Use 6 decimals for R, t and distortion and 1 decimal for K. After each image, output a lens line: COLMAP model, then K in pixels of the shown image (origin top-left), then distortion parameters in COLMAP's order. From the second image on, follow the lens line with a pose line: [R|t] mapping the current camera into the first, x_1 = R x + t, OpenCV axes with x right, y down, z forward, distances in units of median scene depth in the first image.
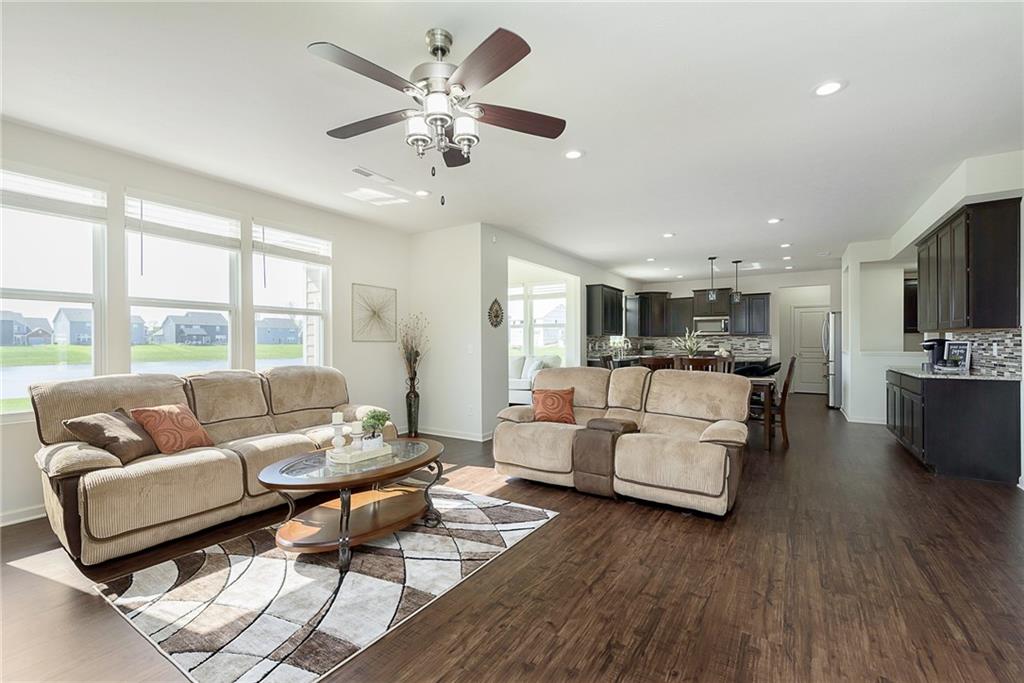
lens RADIAL K [[442.2, 0, 513.5], [0, 442.2, 343.2], [0, 0, 1]] dist [0.002757, 0.000179]
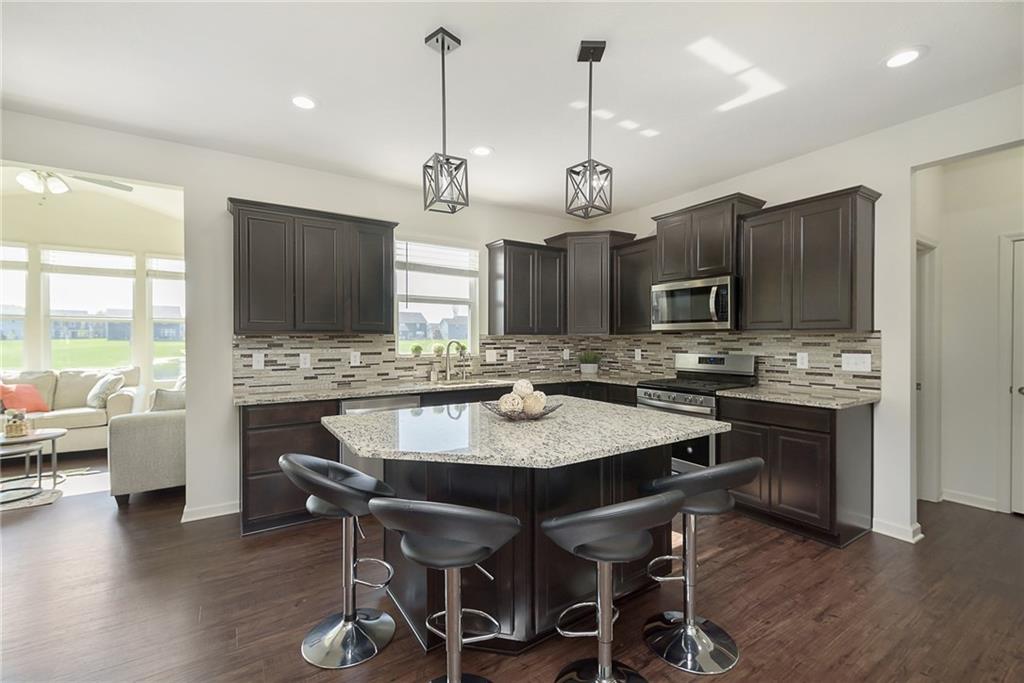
lens RADIAL K [[438.9, 0, 509.6], [0, 438.9, 340.9], [0, 0, 1]] dist [0.003813, 0.000227]
pose [[0.912049, 0.004739, -0.410054, 0.593154], [-0.002361, 0.999977, 0.006306, -0.014957], [0.410074, -0.004783, 0.912039, 0.773762]]
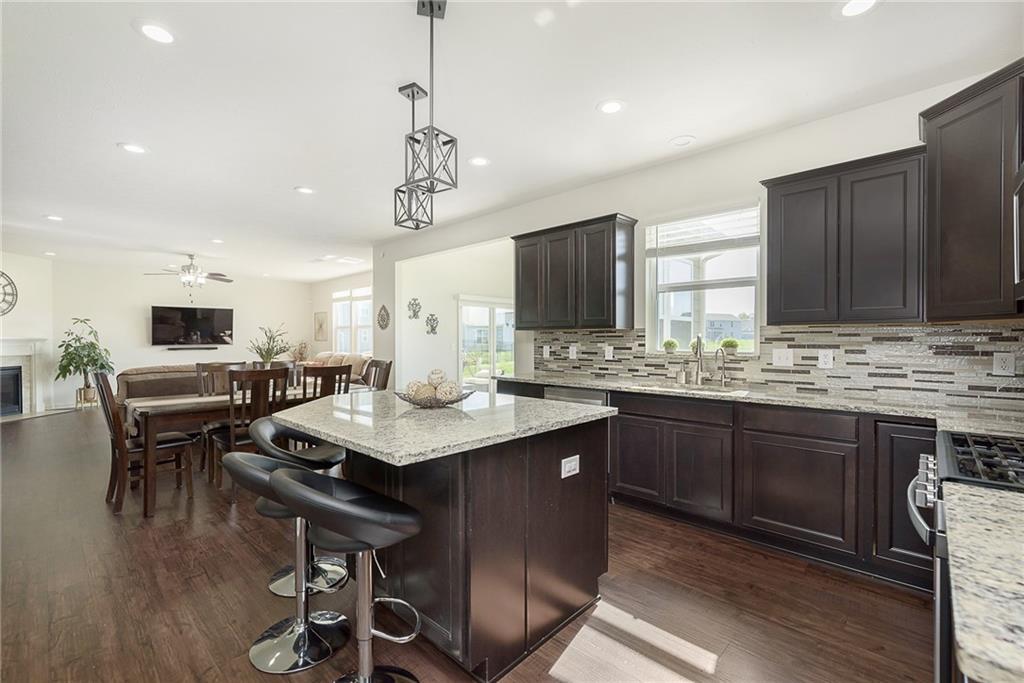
lens RADIAL K [[442.2, 0, 513.5], [0, 442.2, 343.2], [0, 0, 1]] dist [0.002757, 0.000179]
pose [[-0.191992, 0.015169, -0.981279, 0.759976], [0.005149, 0.999882, 0.014450, -0.010932], [0.981383, -0.002279, -0.192048, 1.135039]]
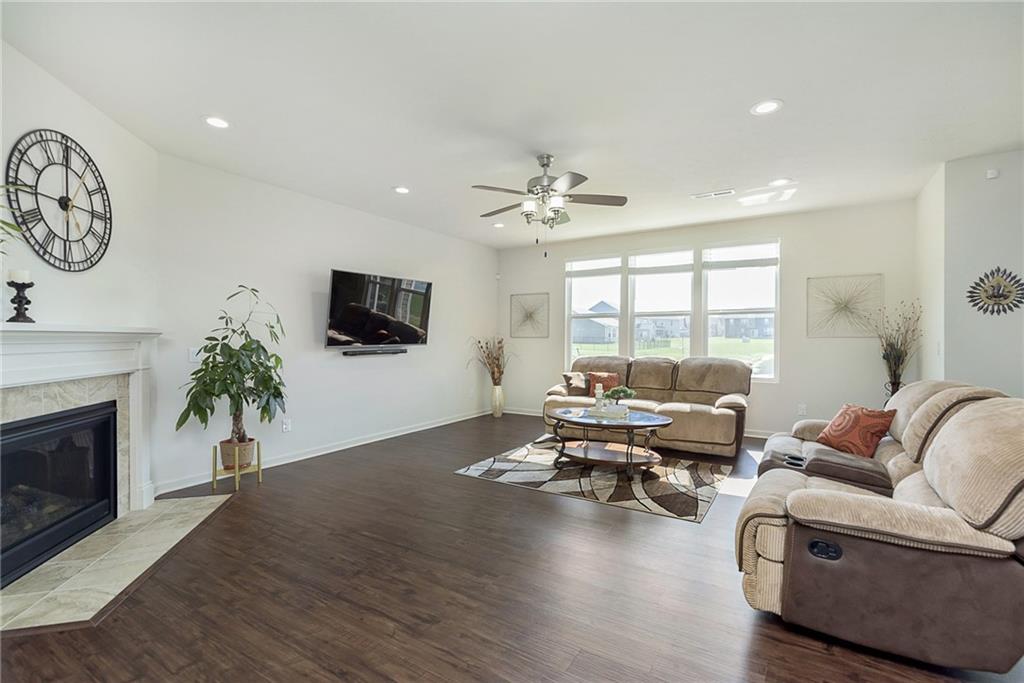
lens RADIAL K [[451.6, 0, 534.9], [0, 451.6, 333.8], [0, 0, 1]] dist [-0.001055, -0.000080]
pose [[0.032916, -0.002805, -0.999454, 0.420791], [0.004616, 0.999986, -0.002655, -0.007270], [0.999447, -0.004526, 0.032929, 0.246519]]
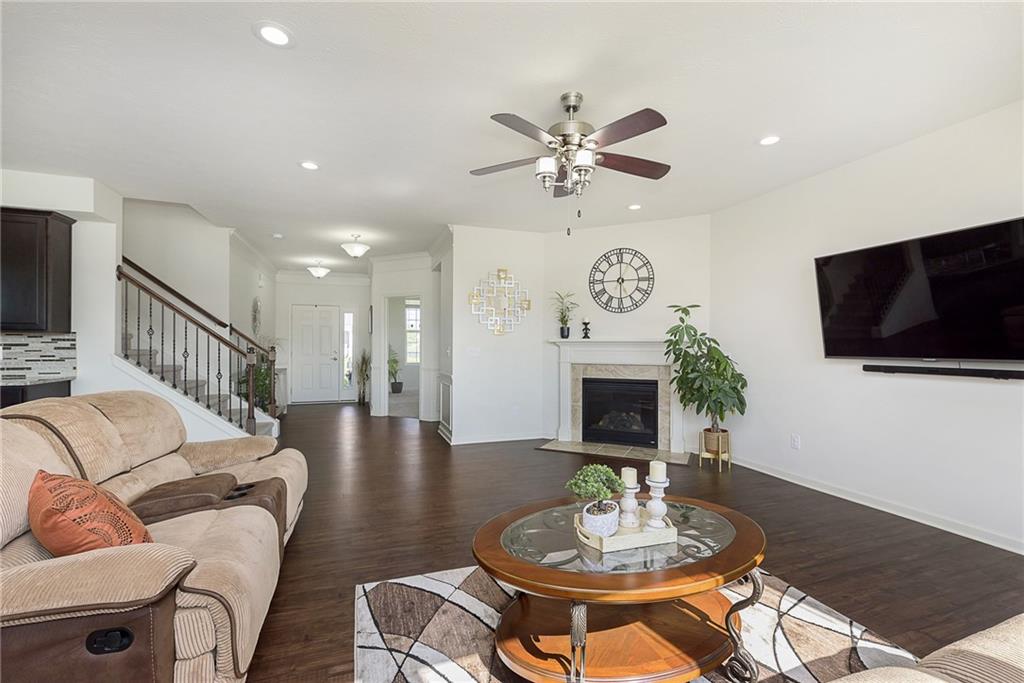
lens RADIAL K [[432.3, 0, 496.0], [0, 432.3, 342.7], [0, 0, 1]] dist [-0.000347, -0.000070]
pose [[-0.772499, 0.004973, 0.634997, -0.209716], [0.000419, 0.999973, -0.007322, -0.004347], [-0.635016, -0.005390, -0.772480, 0.559572]]
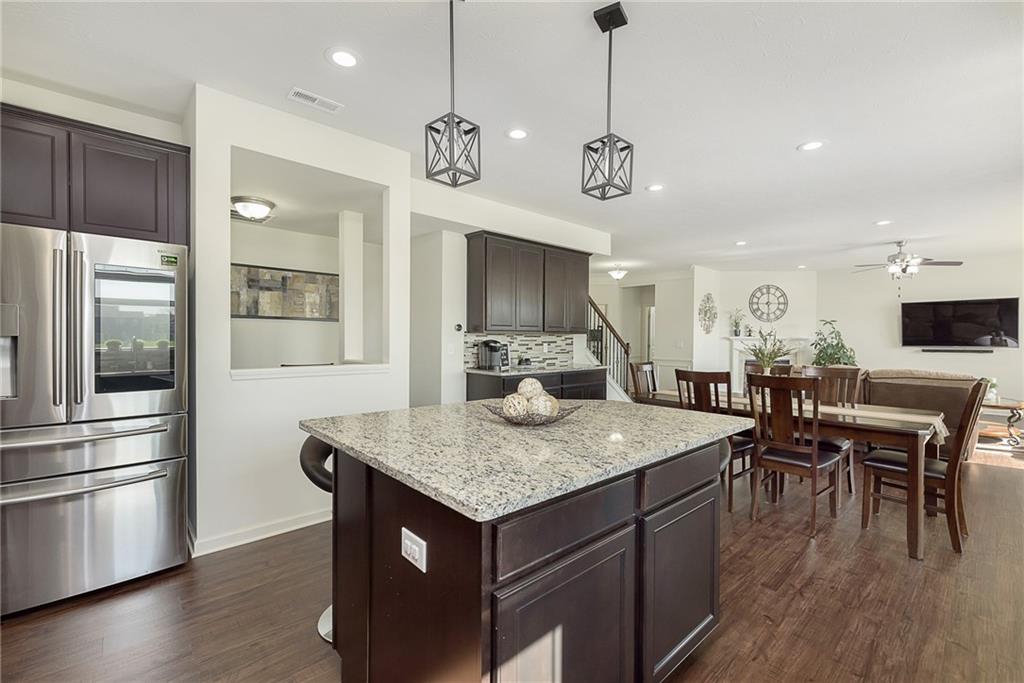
lens RADIAL K [[439.8, 0, 512.8], [0, 439.8, 337.4], [0, 0, 1]] dist [0.010740, -0.000206]
pose [[-0.963063, 0.002771, 0.269262, 0.421437], [0.001855, 0.999992, -0.003657, -0.010981], [-0.269270, -0.003023, -0.963060, 1.263168]]
